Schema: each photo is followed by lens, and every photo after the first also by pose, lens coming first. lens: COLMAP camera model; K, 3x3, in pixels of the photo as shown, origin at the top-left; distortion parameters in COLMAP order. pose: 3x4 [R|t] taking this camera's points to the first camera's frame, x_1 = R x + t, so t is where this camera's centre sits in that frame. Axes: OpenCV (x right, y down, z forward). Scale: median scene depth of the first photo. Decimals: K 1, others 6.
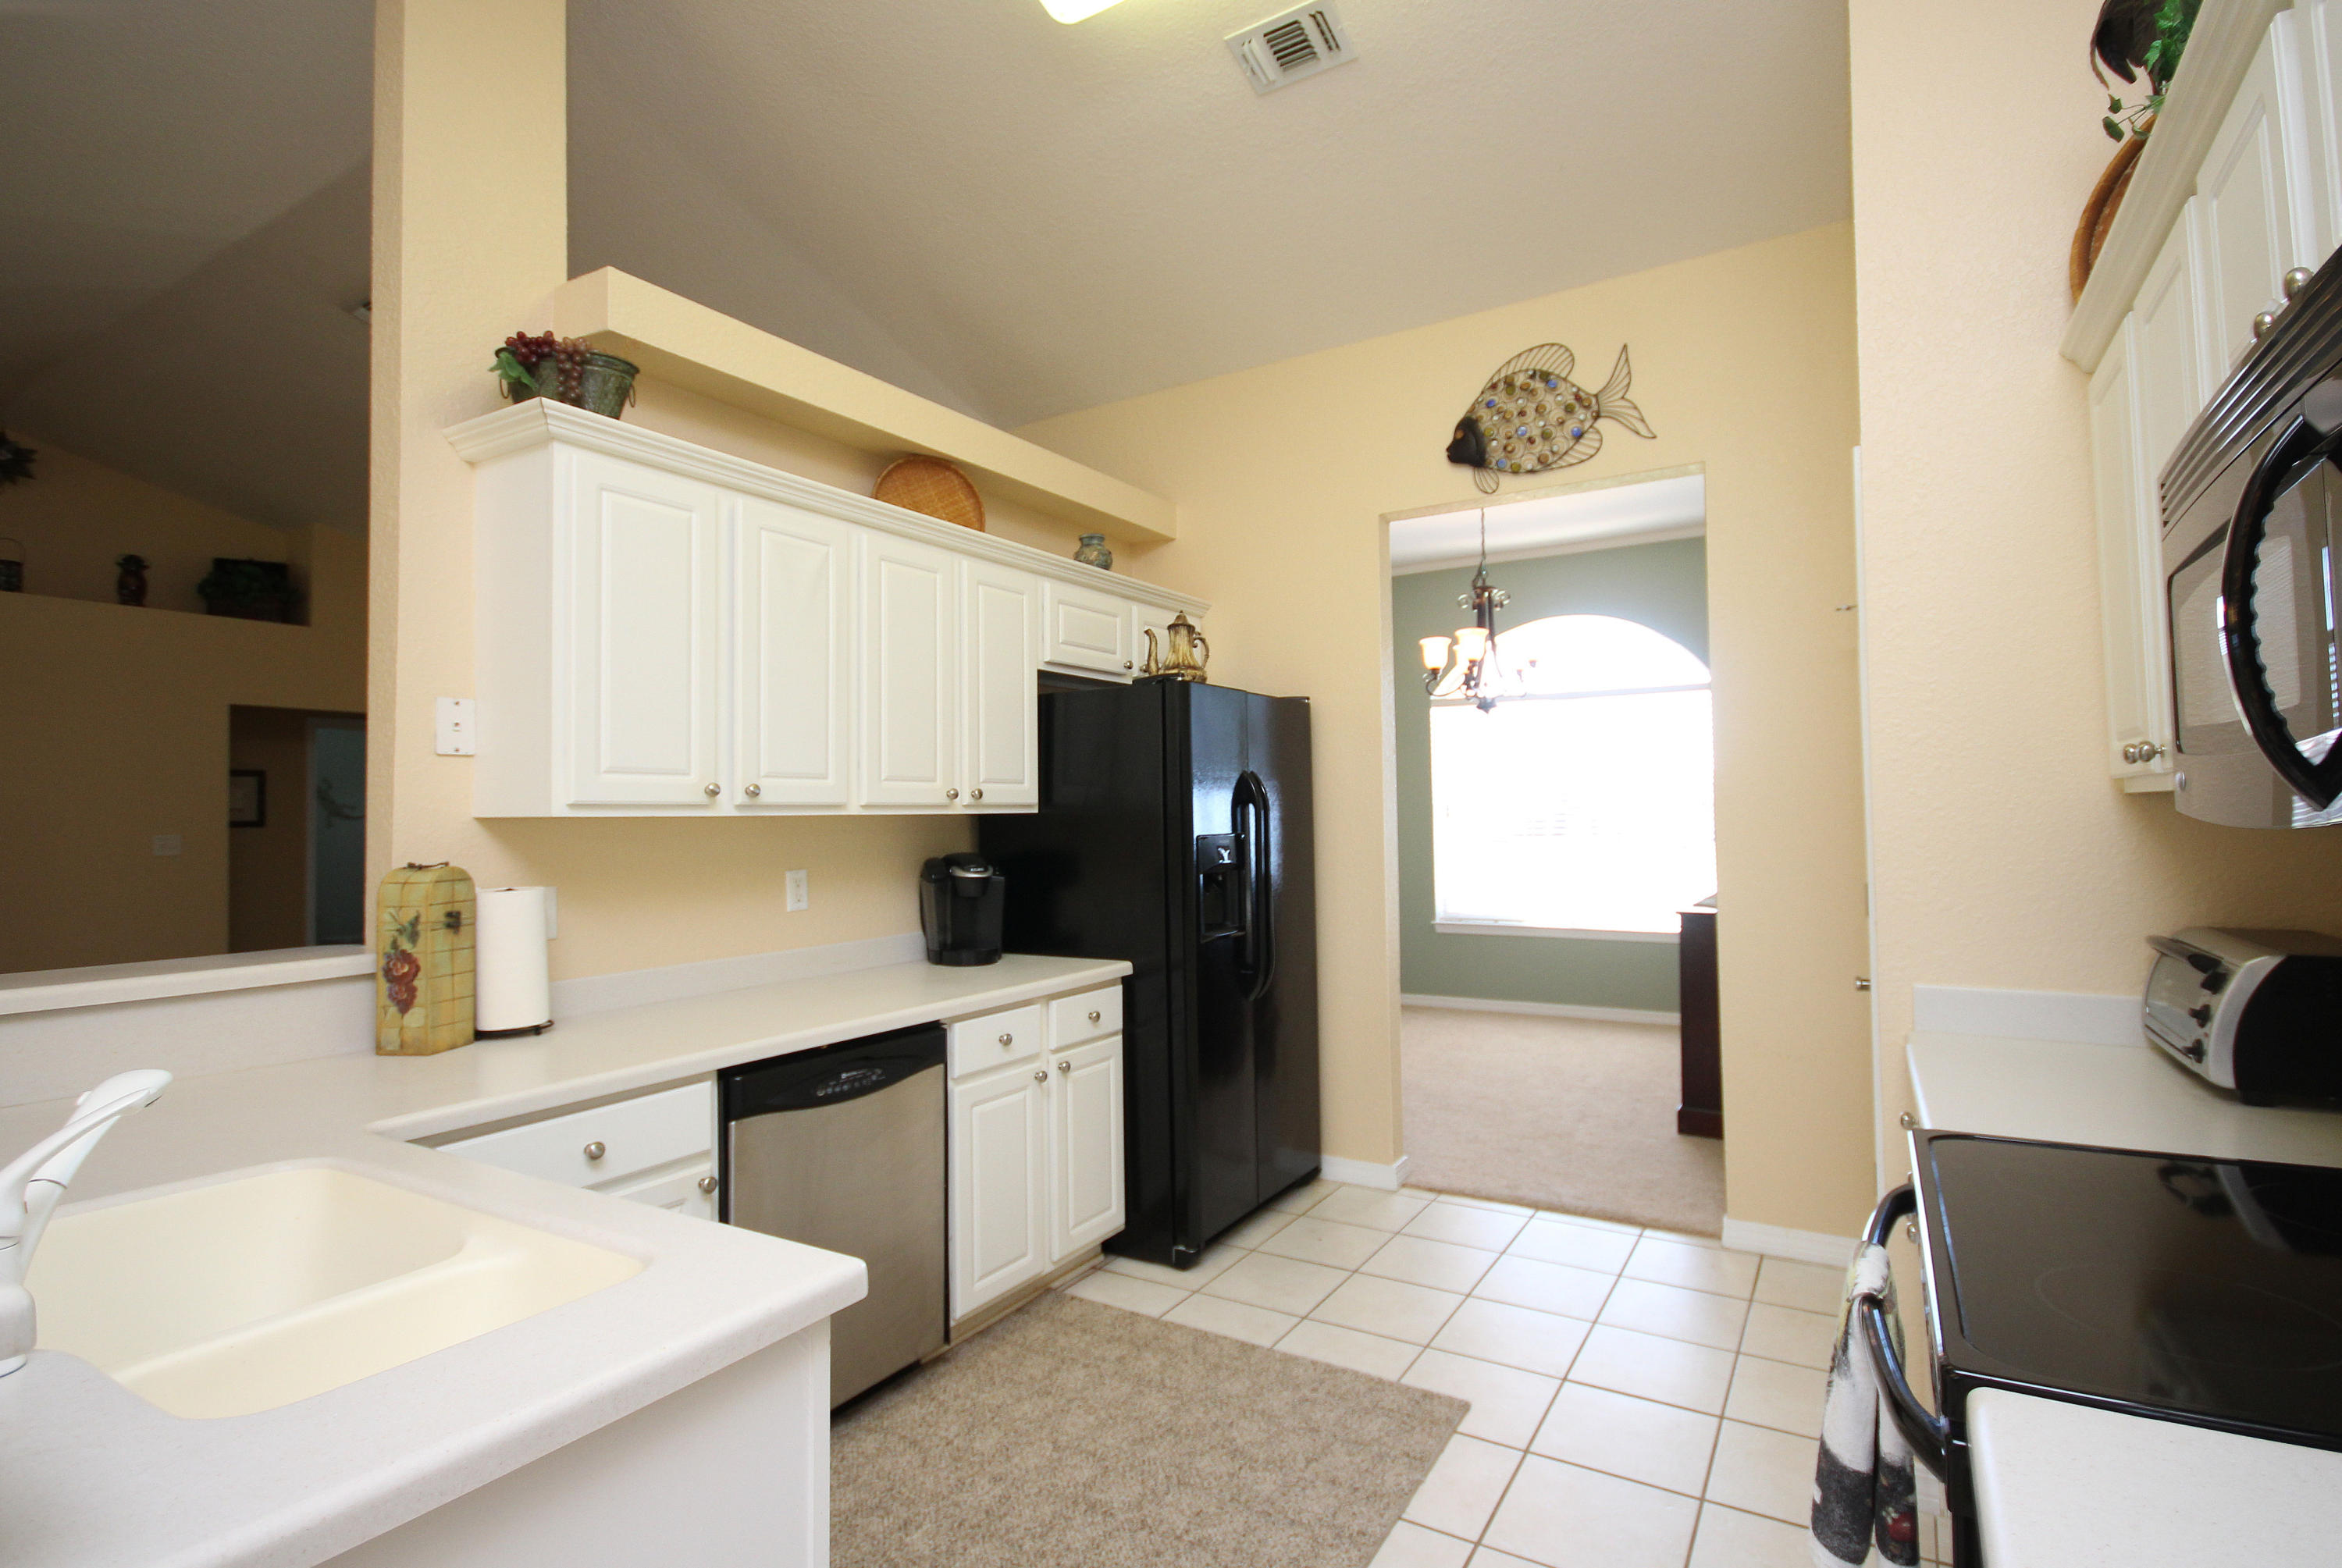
lens RADIAL K [[1115.2, 0, 1189.7], [0, 1115.2, 801.8], [0, 0, 1]] dist [-0.001566, -0.000149]
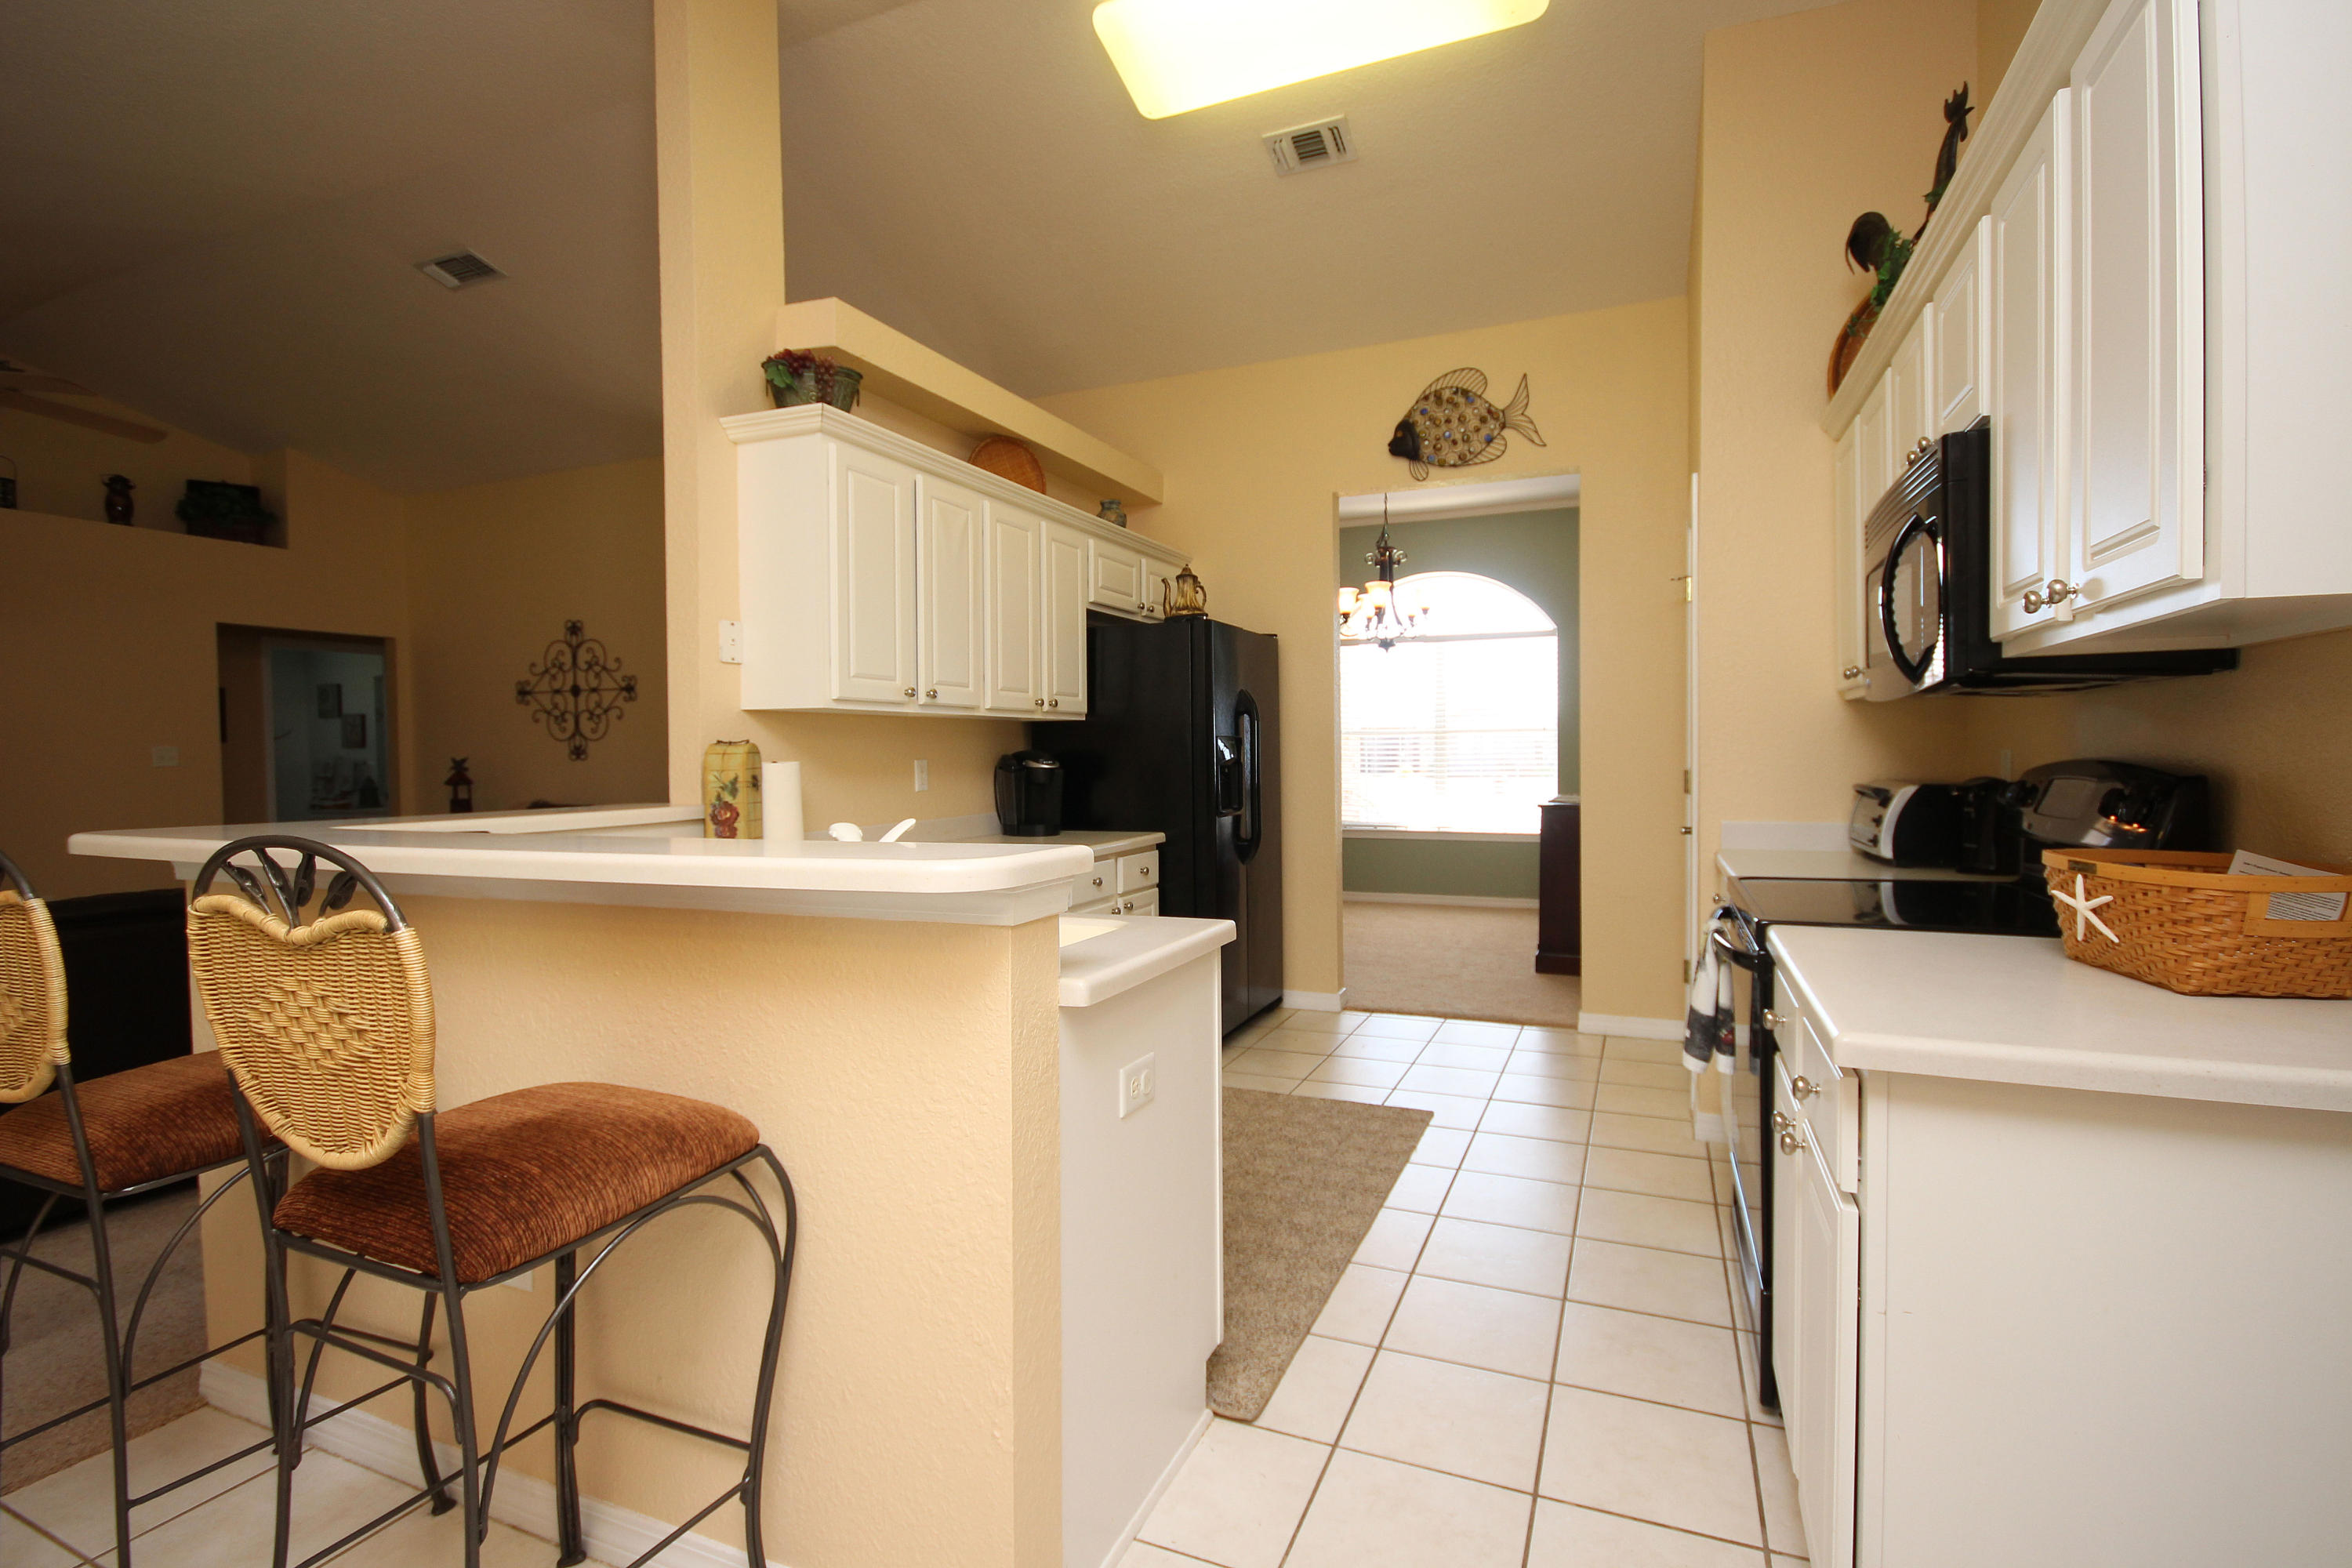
lens RADIAL K [[1120.1, 0, 1157.3], [0, 1120.1, 804.7], [0, 0, 1]] dist [-0.001566, -0.000149]
pose [[0.990487, -0.001039, 0.137601, -0.257934], [-0.006459, 0.998518, 0.054036, 0.040898], [-0.137454, -0.054411, 0.989013, -0.328666]]
